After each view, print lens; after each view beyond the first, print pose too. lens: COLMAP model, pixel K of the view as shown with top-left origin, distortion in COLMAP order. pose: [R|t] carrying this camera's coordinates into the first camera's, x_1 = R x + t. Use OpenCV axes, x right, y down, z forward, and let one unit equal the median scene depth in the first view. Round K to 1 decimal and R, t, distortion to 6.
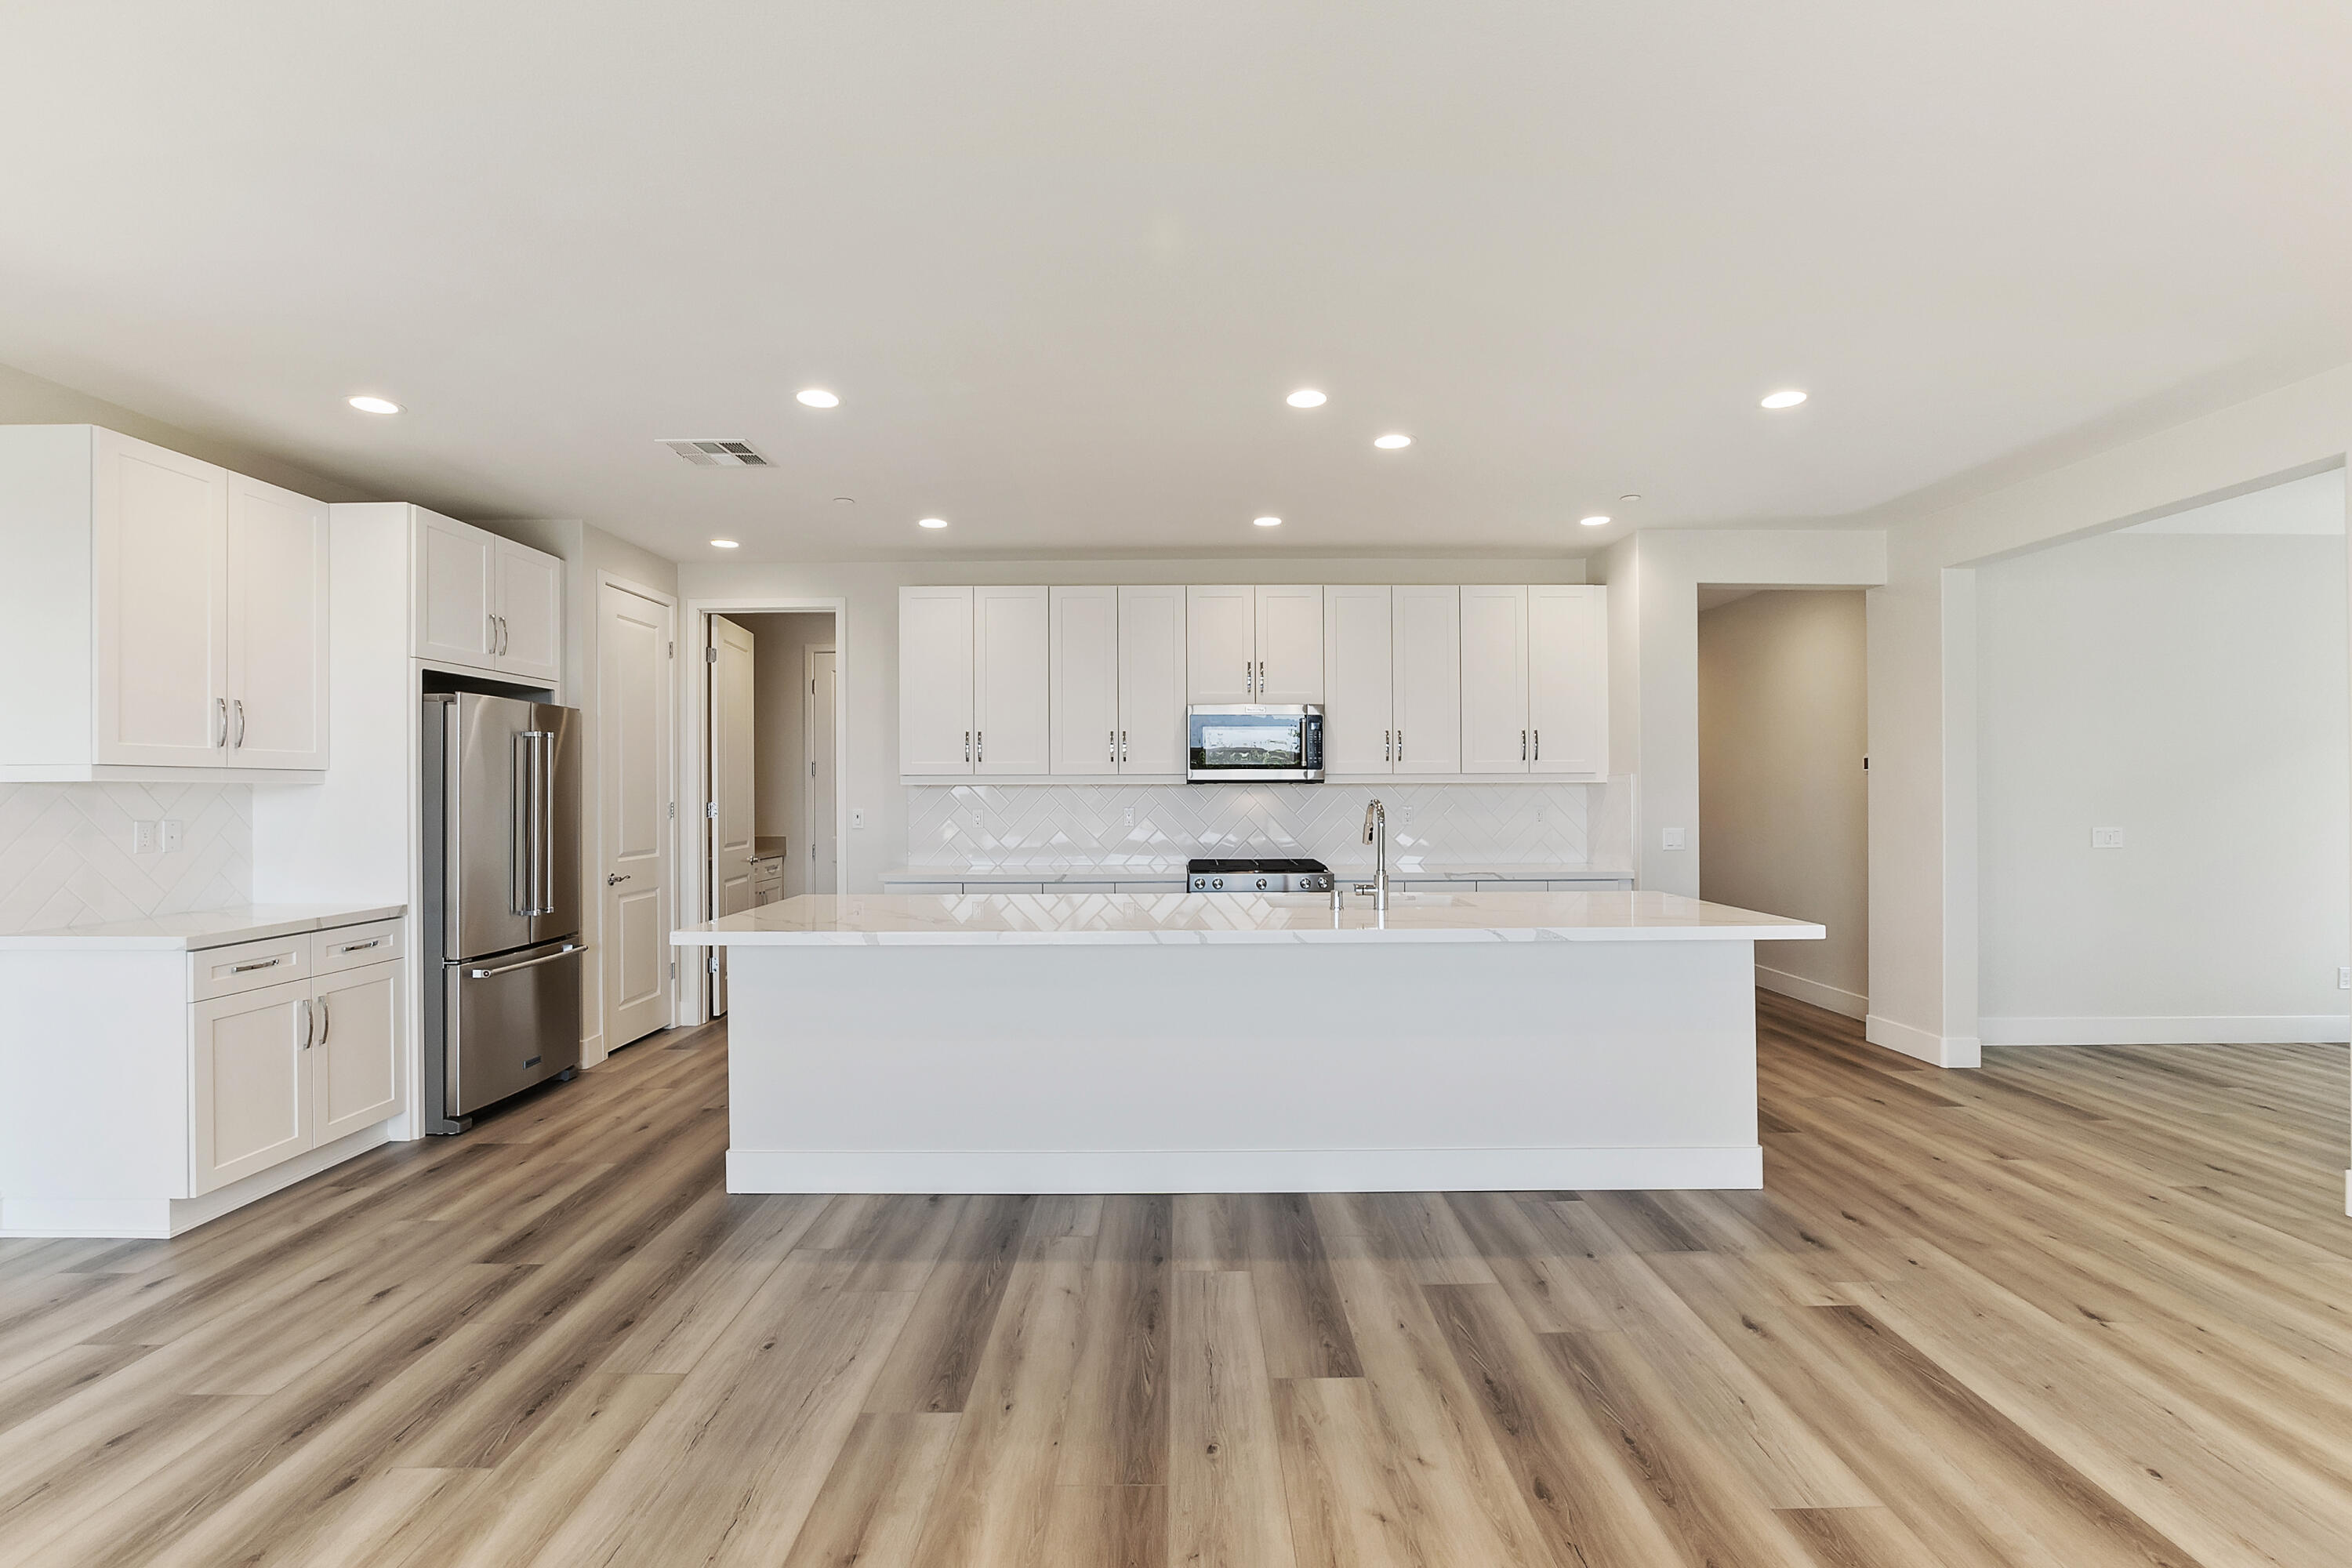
lens RADIAL K [[1083.9, 0, 1175.3], [0, 1083.9, 797.6], [0, 0, 1]] dist [-0.000308, -0.000012]
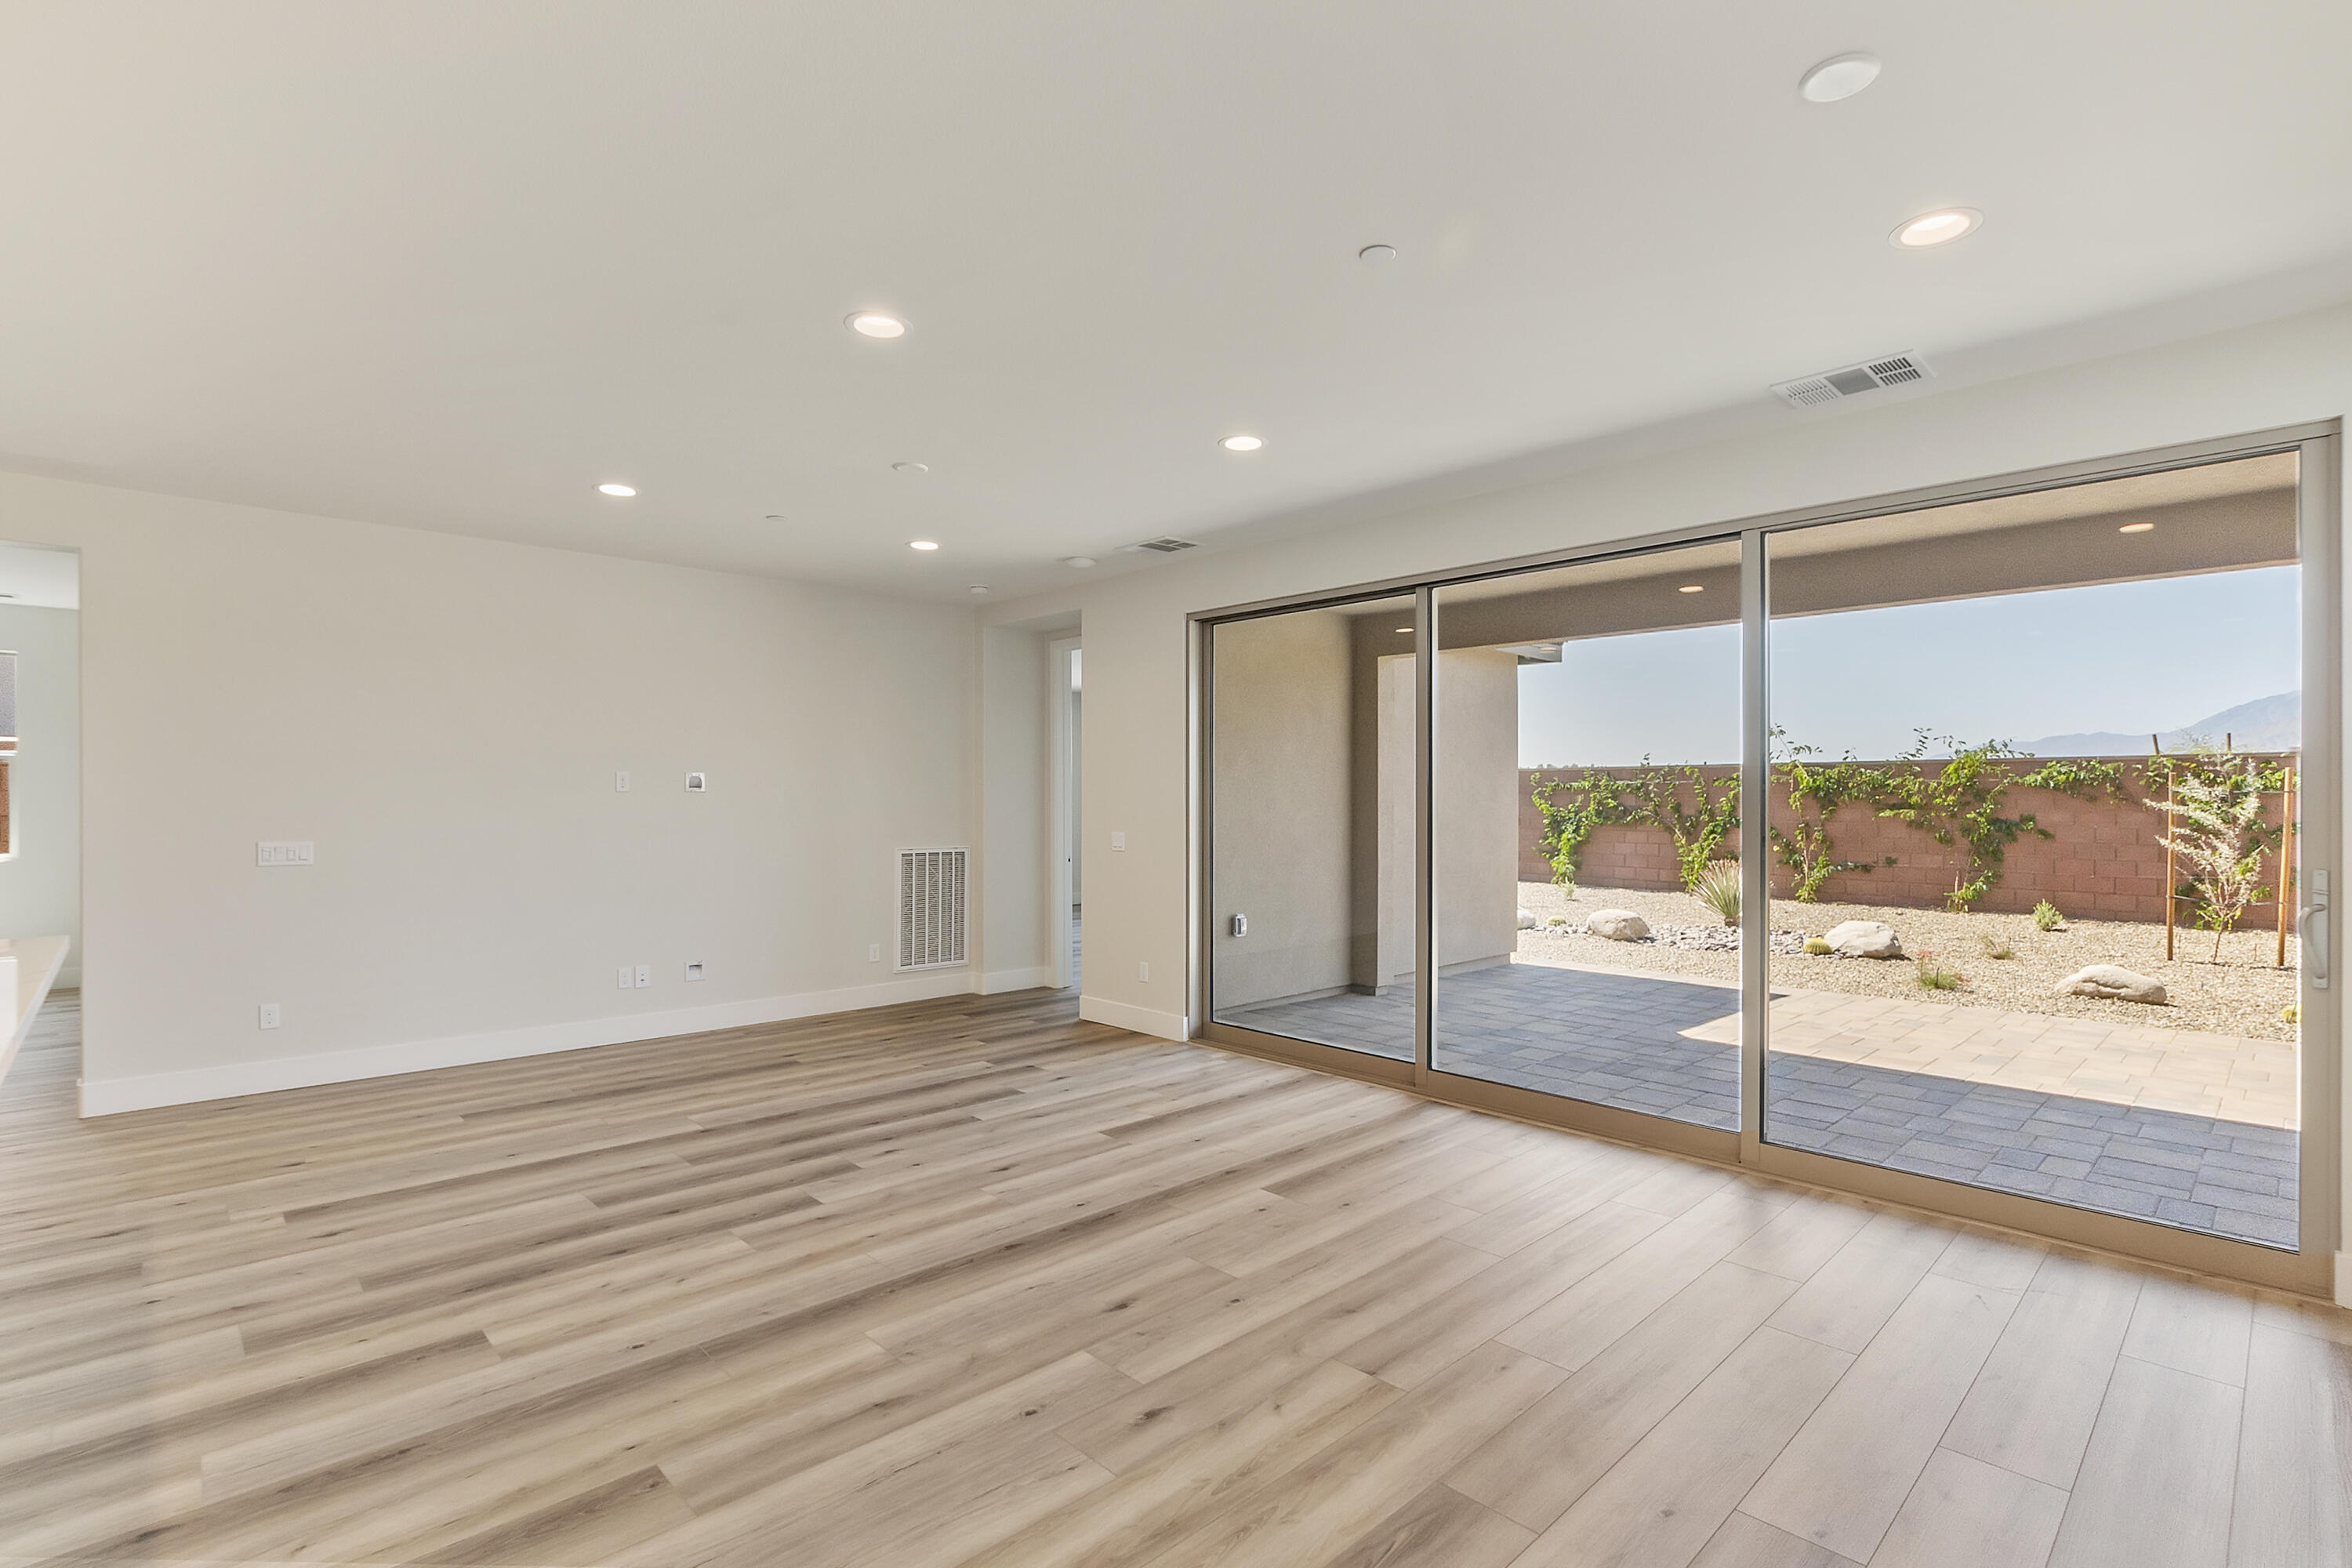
lens RADIAL K [[1083.9, 0, 1175.3], [0, 1083.9, 797.6], [0, 0, 1]] dist [-0.000308, -0.000012]
pose [[-0.693919, 0.006677, 0.720022, -0.987713], [0.006191, 0.999975, -0.003307, -0.004542], [-0.720026, 0.002163, -0.693944, 1.102410]]
